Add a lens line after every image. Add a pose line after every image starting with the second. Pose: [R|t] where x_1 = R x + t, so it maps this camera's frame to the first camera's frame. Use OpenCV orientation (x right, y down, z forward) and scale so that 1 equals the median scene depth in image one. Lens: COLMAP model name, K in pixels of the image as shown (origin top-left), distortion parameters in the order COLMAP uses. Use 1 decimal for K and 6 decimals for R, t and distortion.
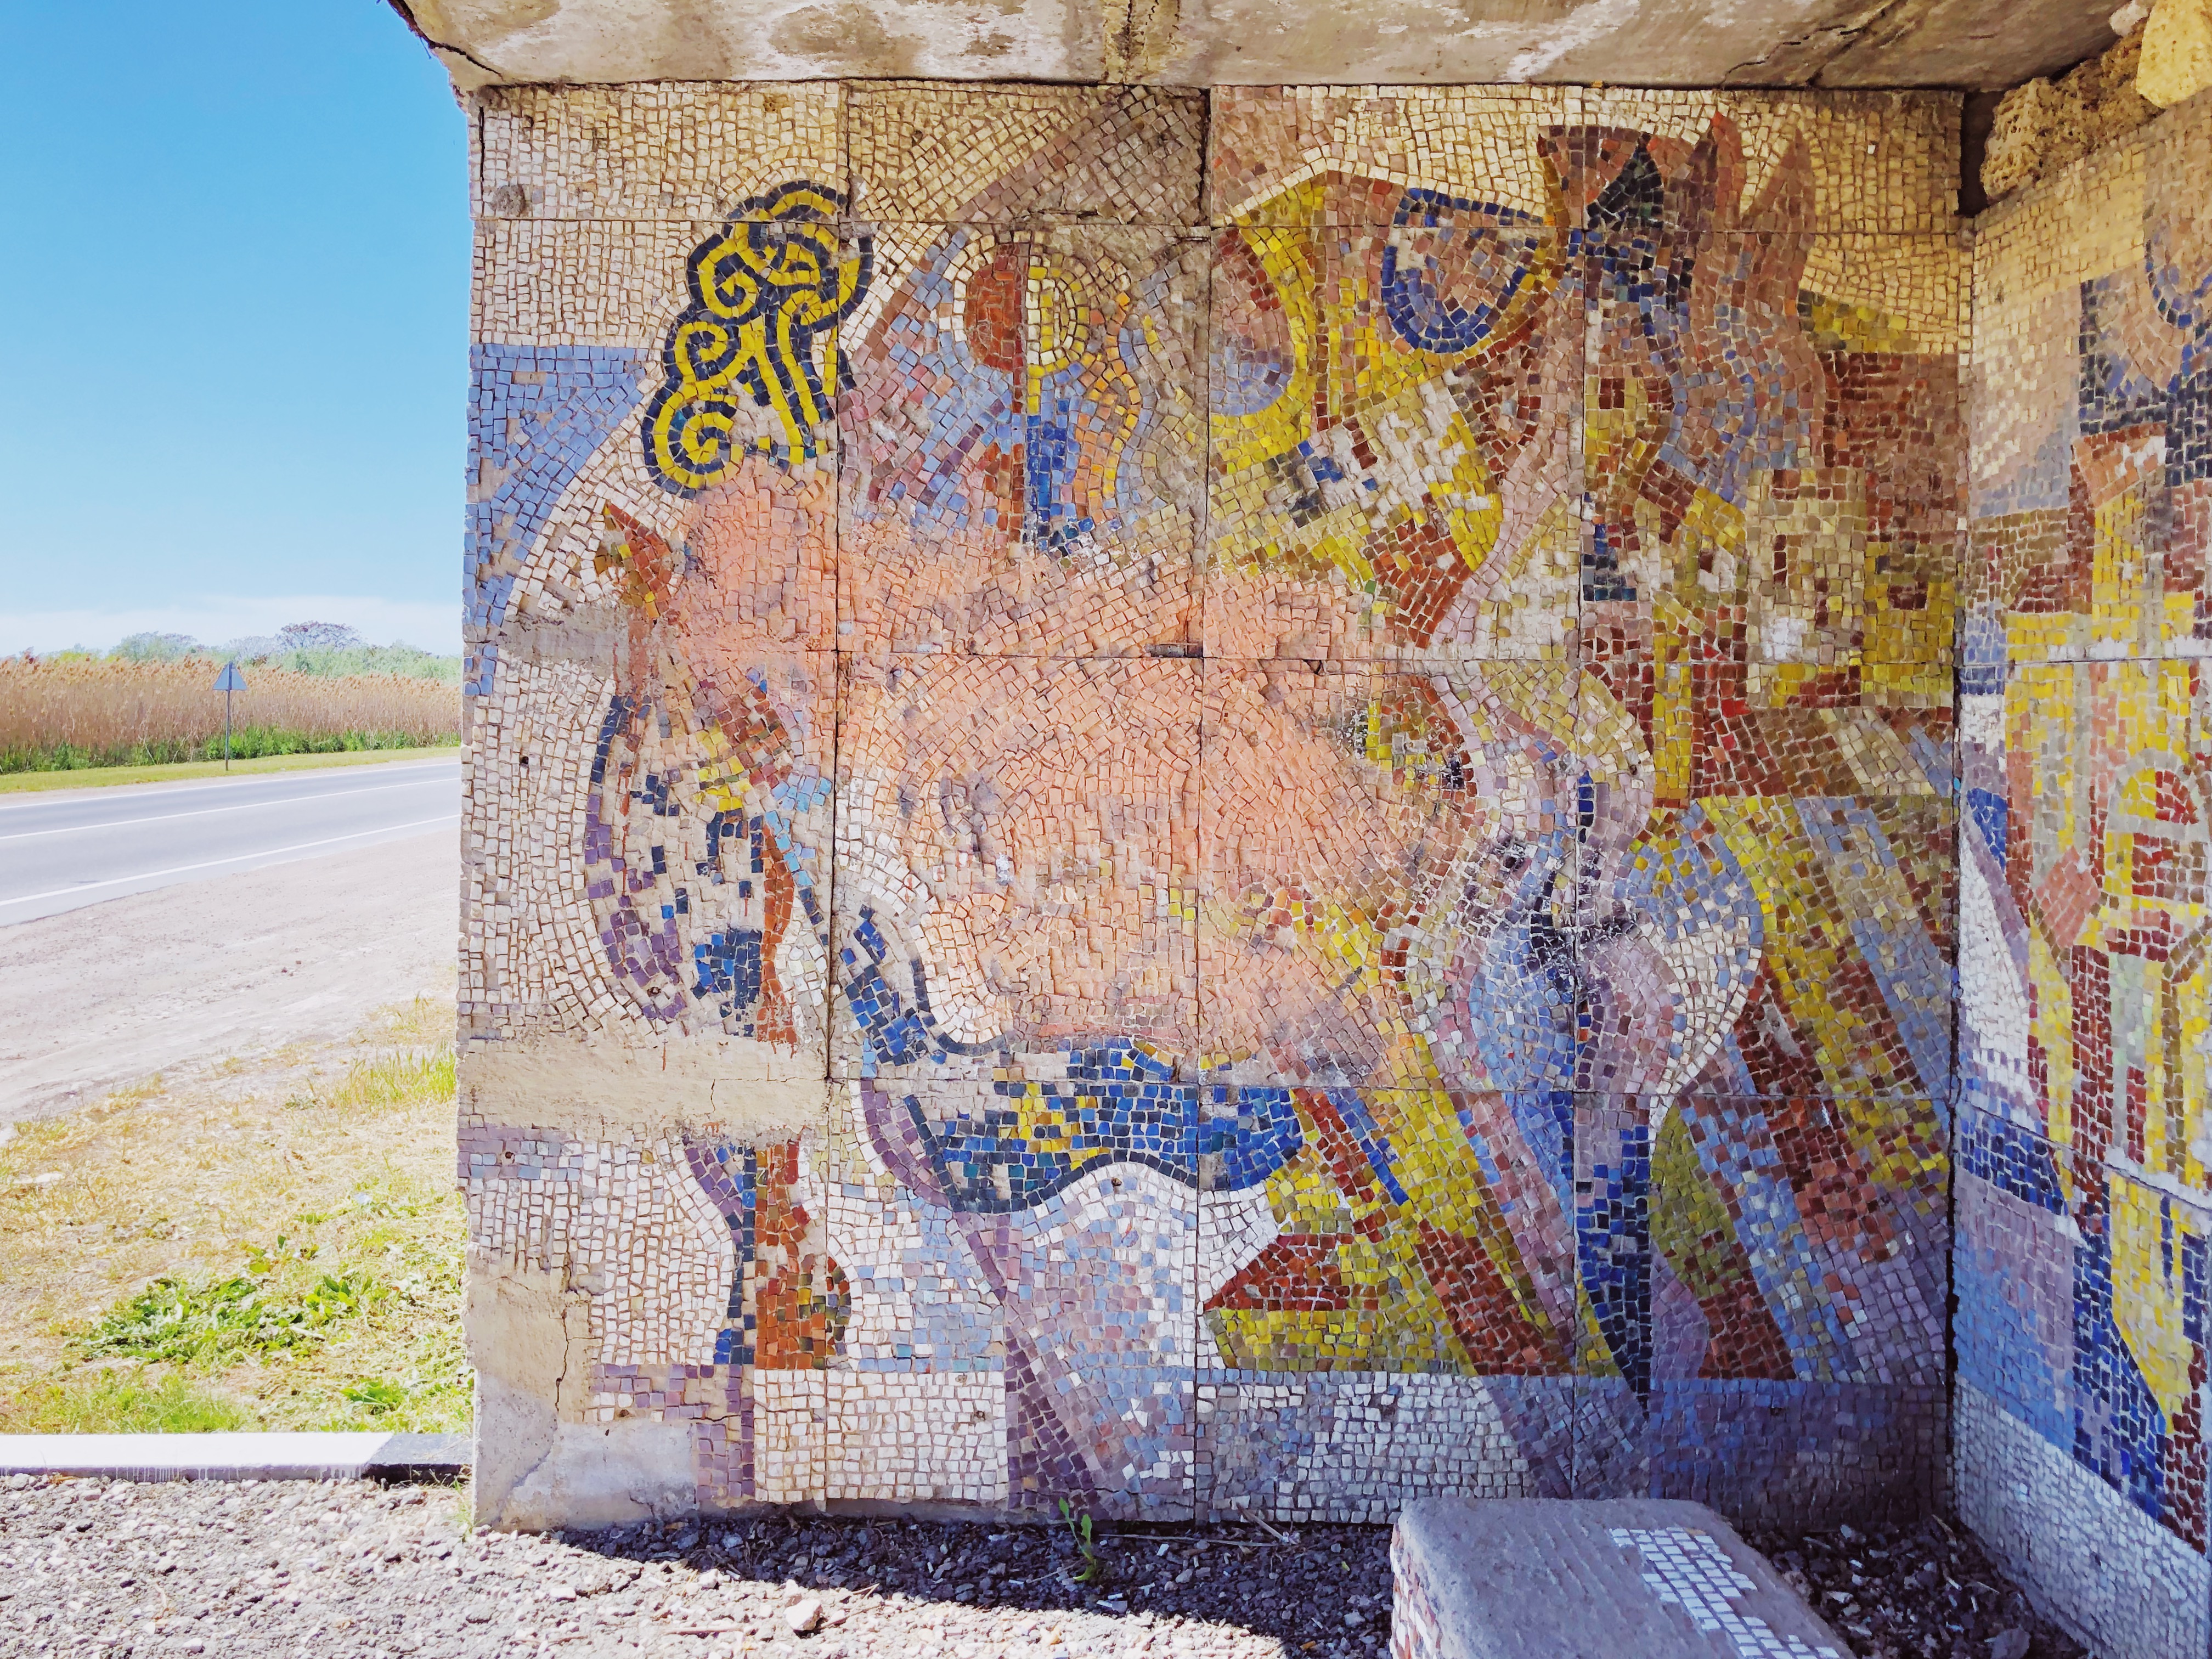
lens RADIAL K [[1922.9, 0, 1125.8], [0, 1922.9, 682.1], [0, 0, 1]] dist [0.063126, -0.077954]
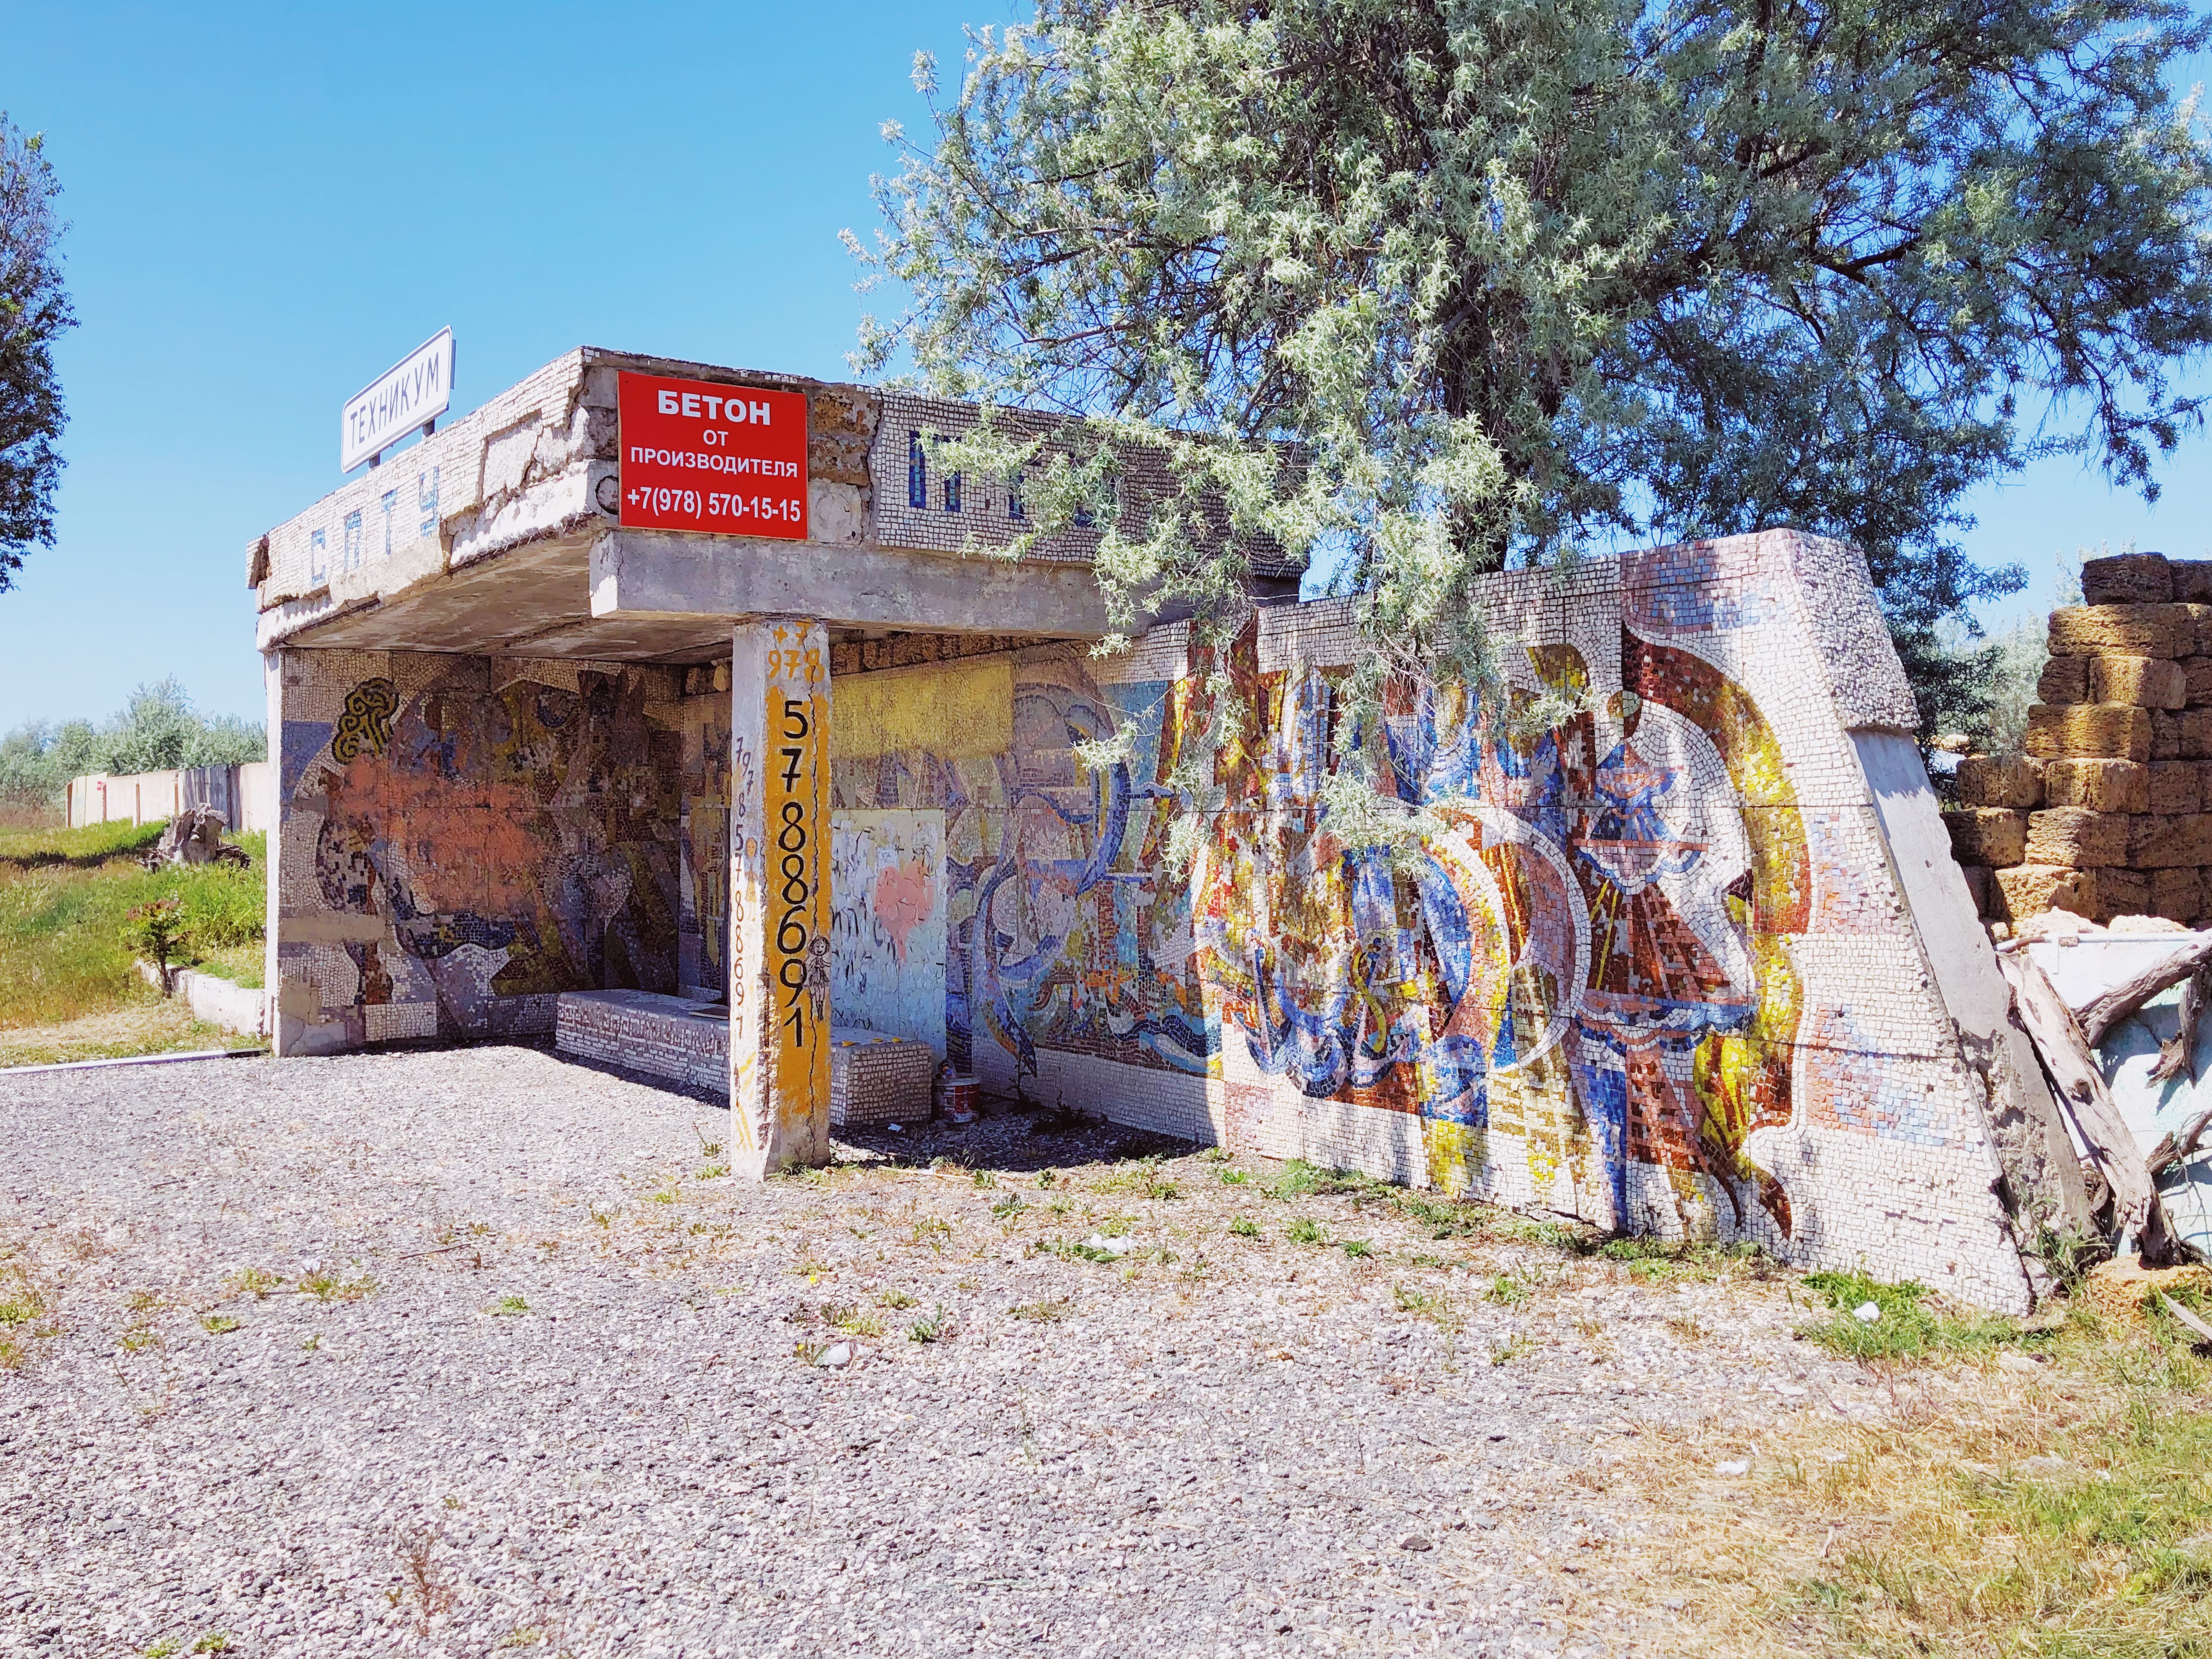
lens RADIAL K [[1922.9, 0, 1070.3], [0, 1922.9, 758.0], [0, 0, 1]] dist [0.063126, -0.077954]
pose [[0.827556, 0.005257, 0.561359, -1.135843], [0.002094, 0.999920, -0.012452, -0.060497], [-0.561380, 0.011481, 0.827479, -2.743765]]
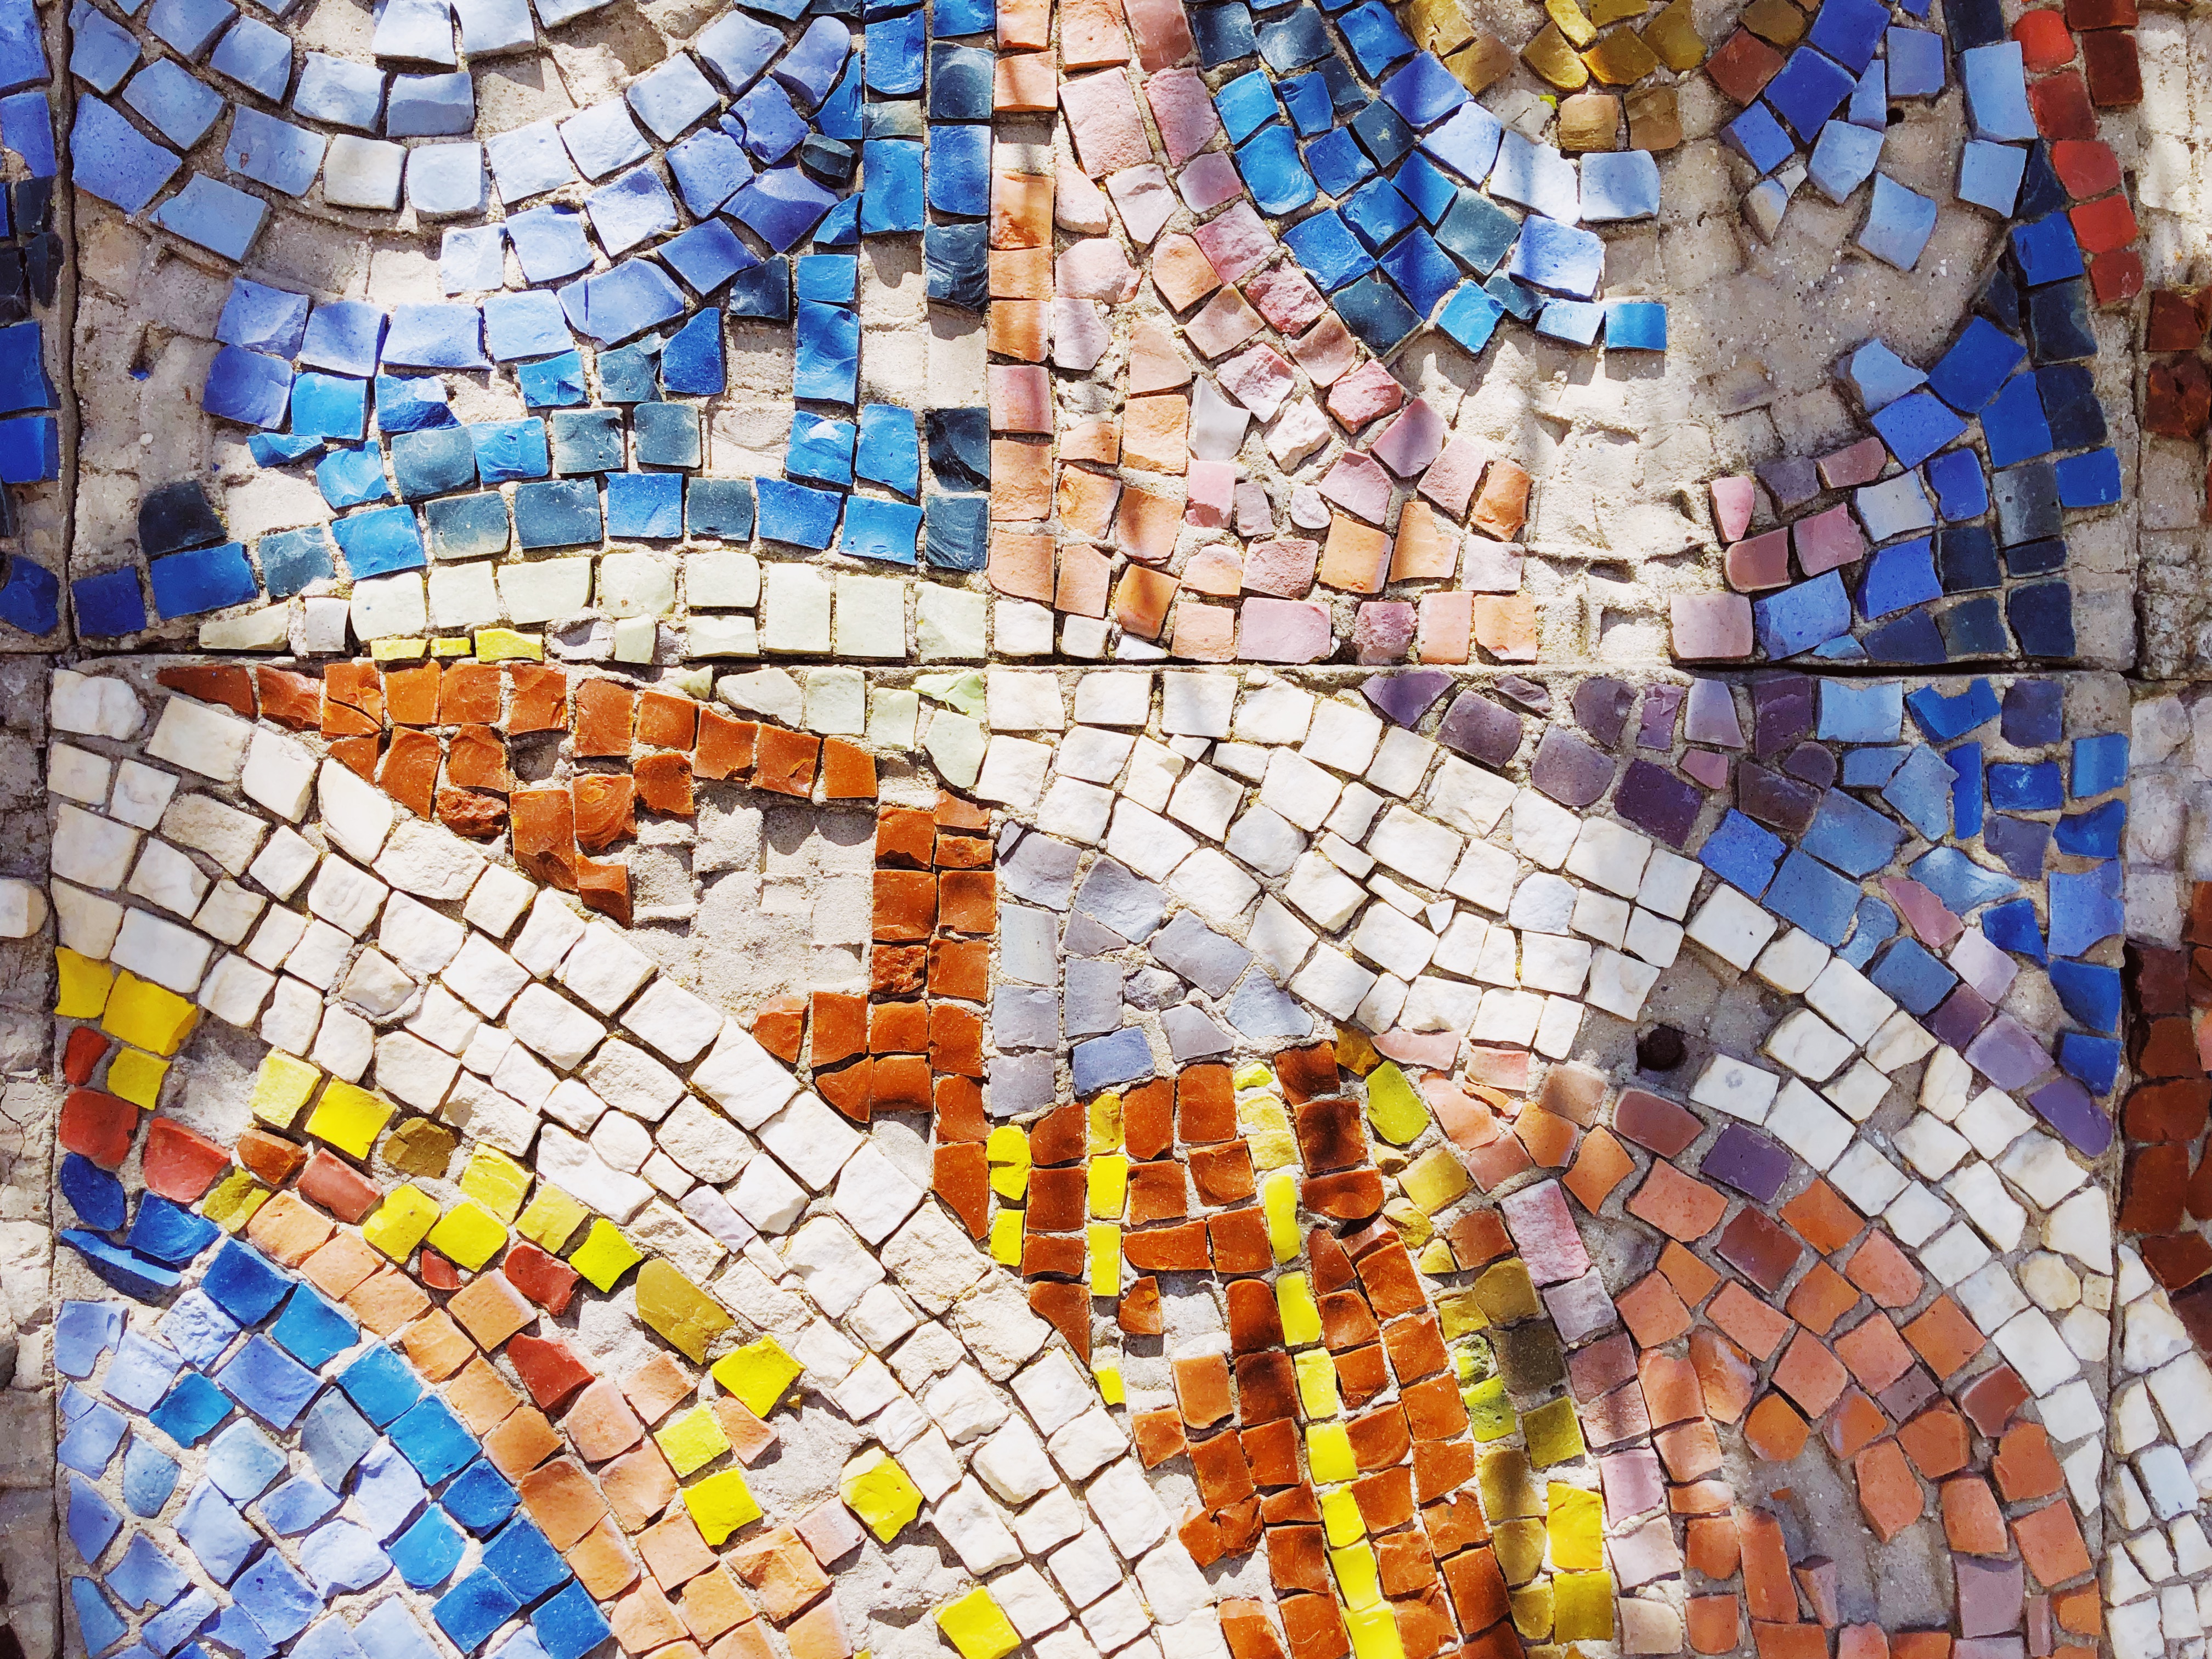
lens RADIAL K [[1922.9, 0, 1095.0], [0, 1922.9, 823.1], [0, 0, 1]] dist [0.063126, -0.077954]
pose [[-0.006755, 0.001531, 0.999976, 0.250235], [-0.026682, 0.999643, -0.001710, -0.014673], [-0.999621, -0.026693, -0.006712, -1.232519]]
